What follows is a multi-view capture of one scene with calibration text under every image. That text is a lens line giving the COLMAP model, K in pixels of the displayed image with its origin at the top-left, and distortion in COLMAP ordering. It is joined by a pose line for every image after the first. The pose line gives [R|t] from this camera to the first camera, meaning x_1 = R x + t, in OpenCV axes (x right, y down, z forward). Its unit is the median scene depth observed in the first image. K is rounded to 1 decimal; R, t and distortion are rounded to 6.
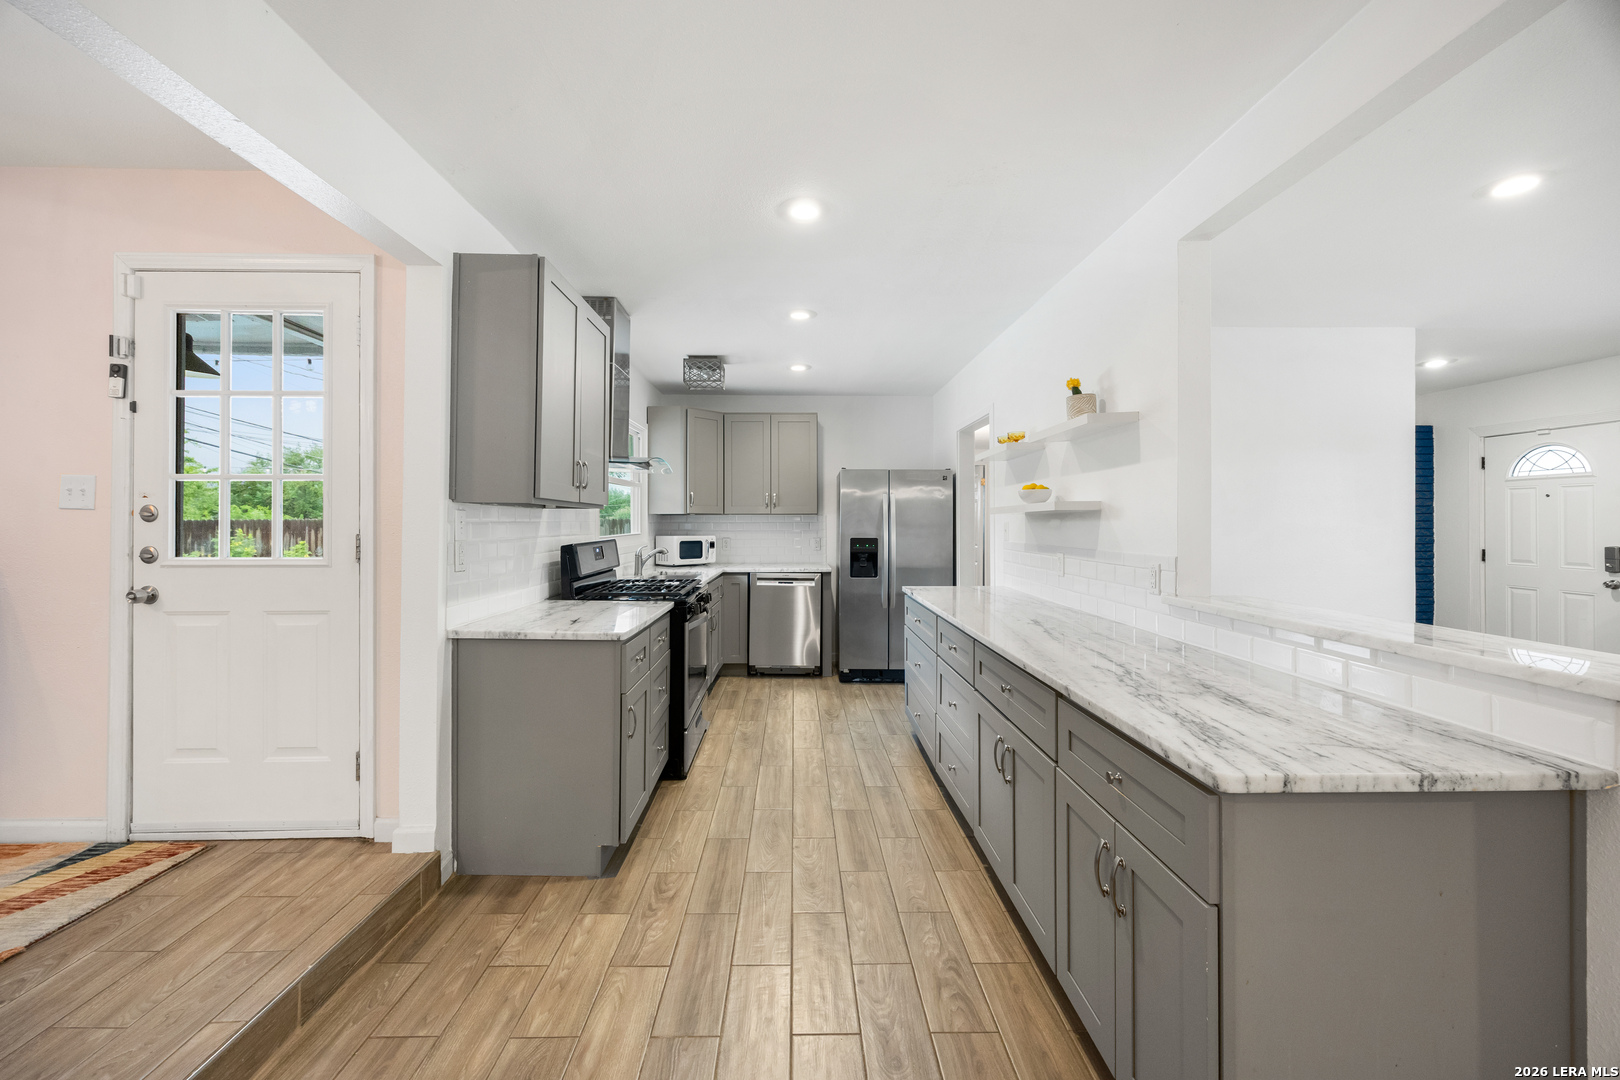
lens RADIAL K [[616.0, 0, 812.3], [0, 616.0, 535.3], [0, 0, 1]] dist [-0.005475, 0.000487]
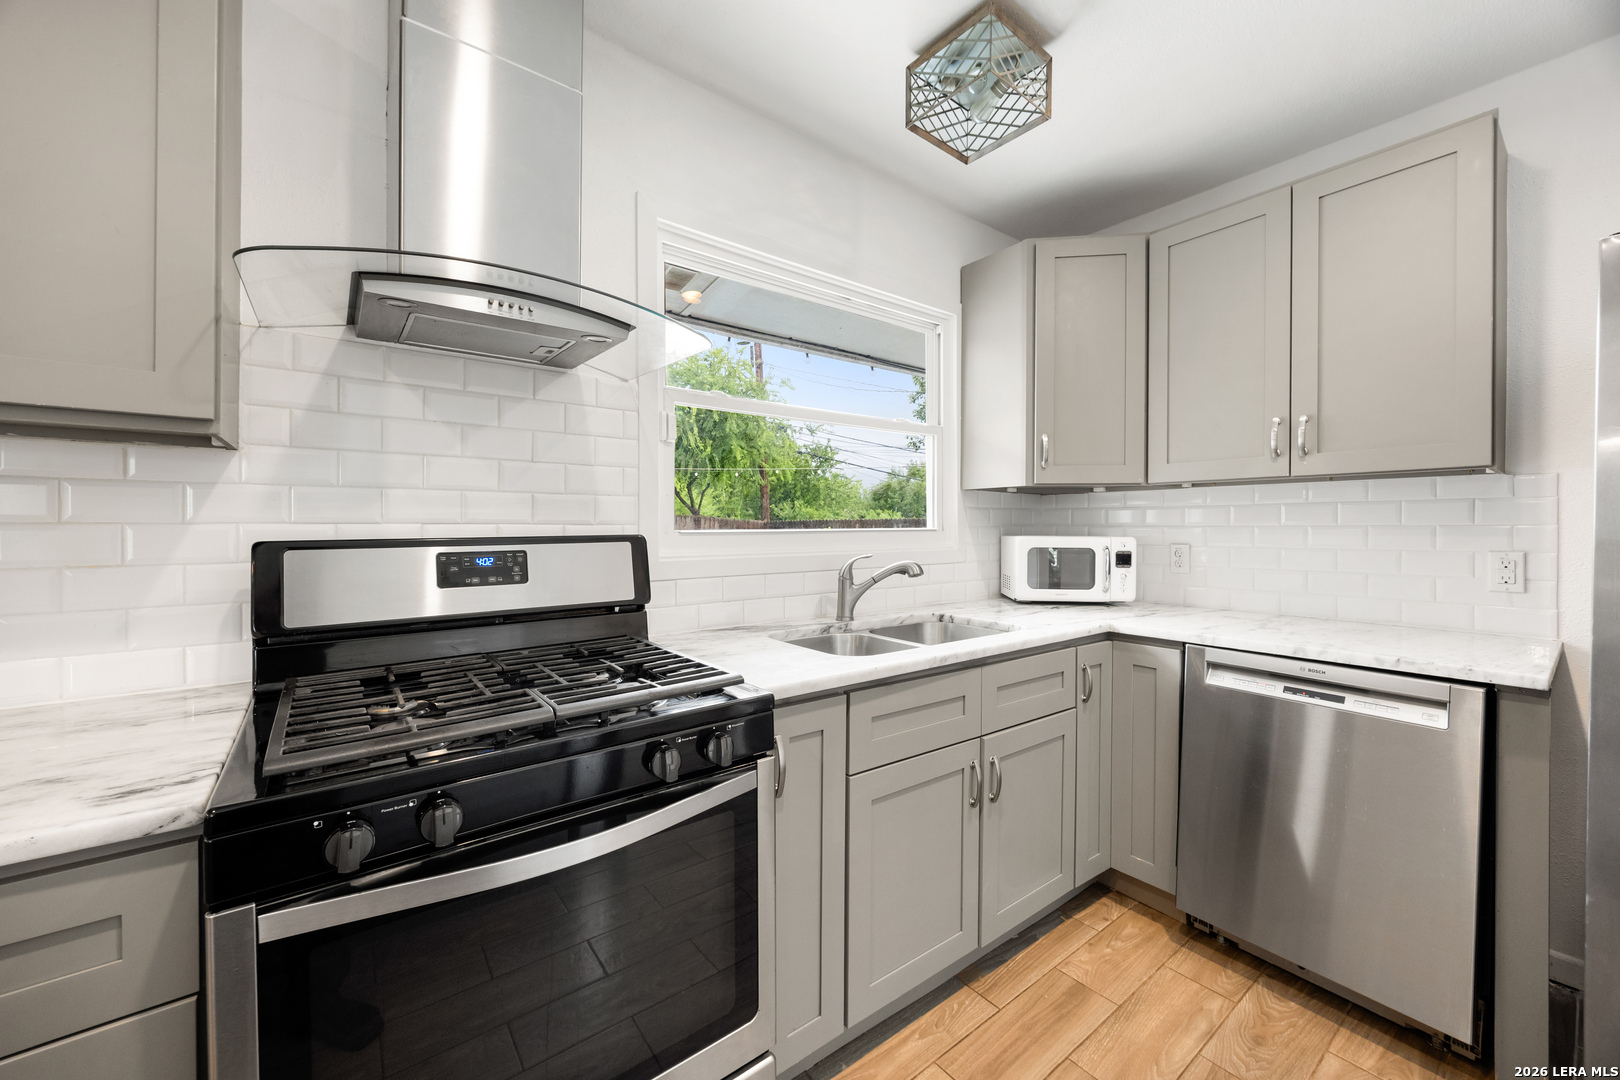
lens RADIAL K [[616.0, 0, 806.0], [0, 616.0, 531.5], [0, 0, 1]] dist [-0.005475, 0.000487]
pose [[0.587041, 0.009748, -0.809498, 0.074190], [-0.018474, 0.999828, -0.001357, 0.001908], [0.809346, 0.015752, 0.587121, 0.840245]]
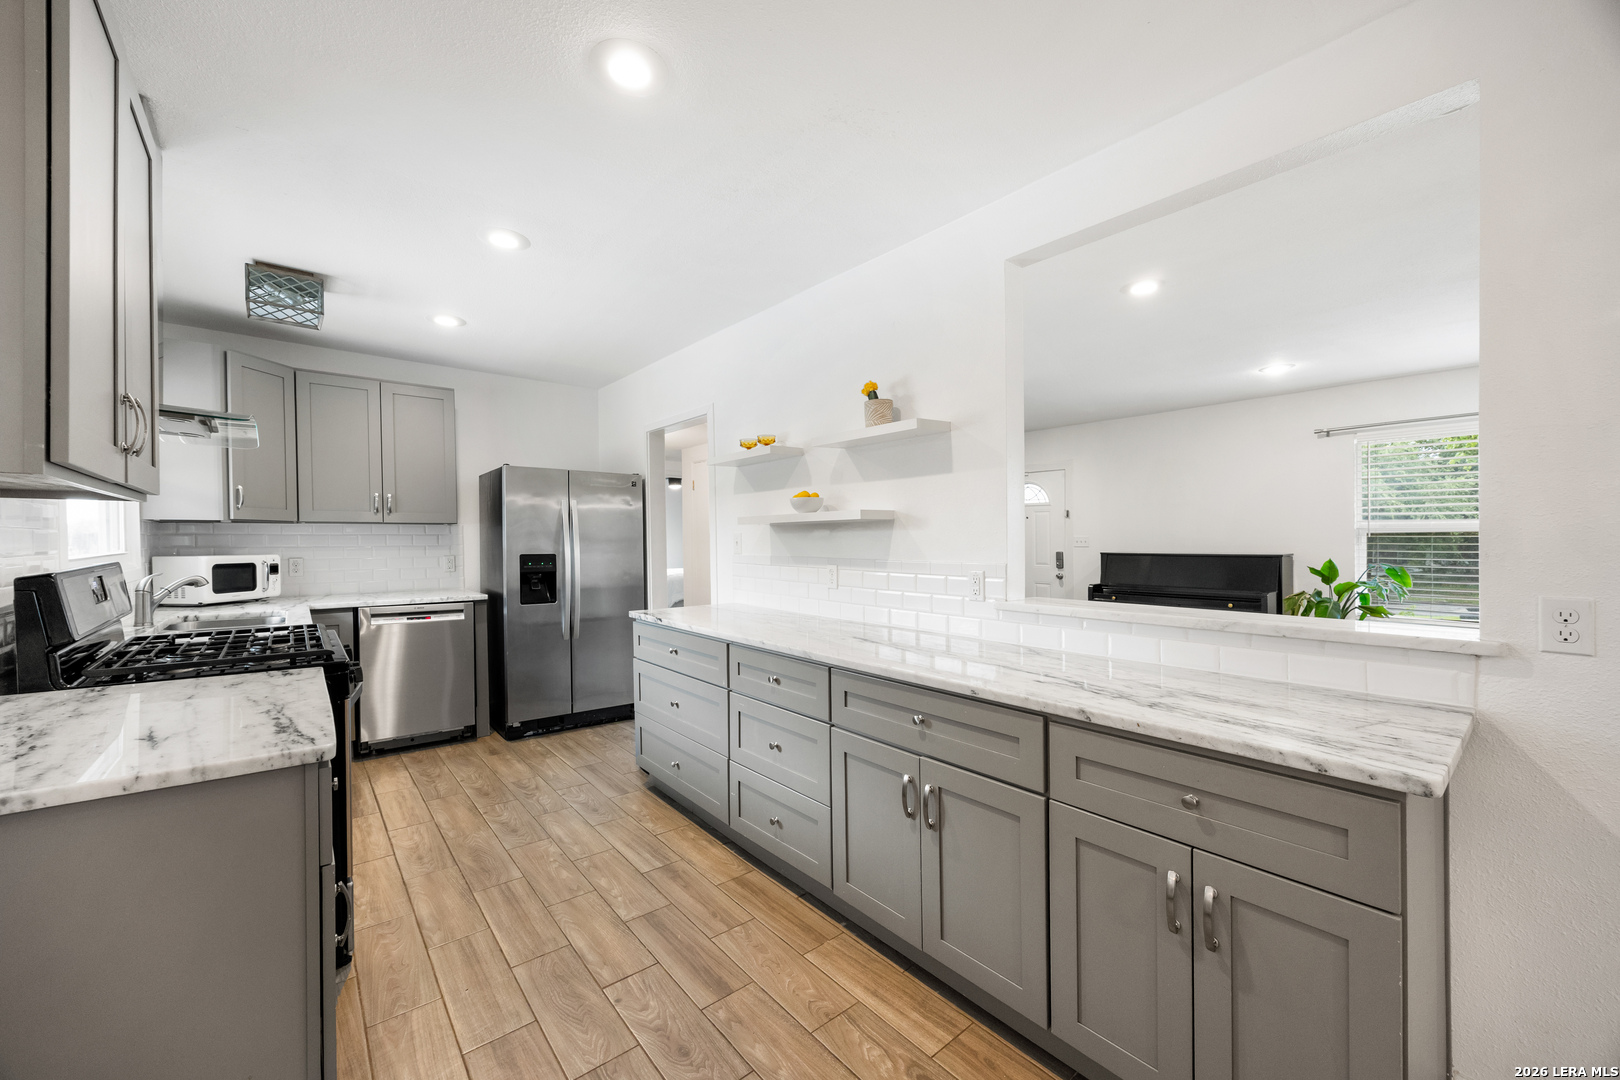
lens RADIAL K [[616.0, 0, 807.9], [0, 616.0, 554.4], [0, 0, 1]] dist [-0.005475, 0.000487]
pose [[0.786656, -0.017470, 0.617145, -0.173565], [0.014028, 0.999847, 0.010422, 0.001860], [-0.617233, 0.000459, 0.786781, 0.208384]]
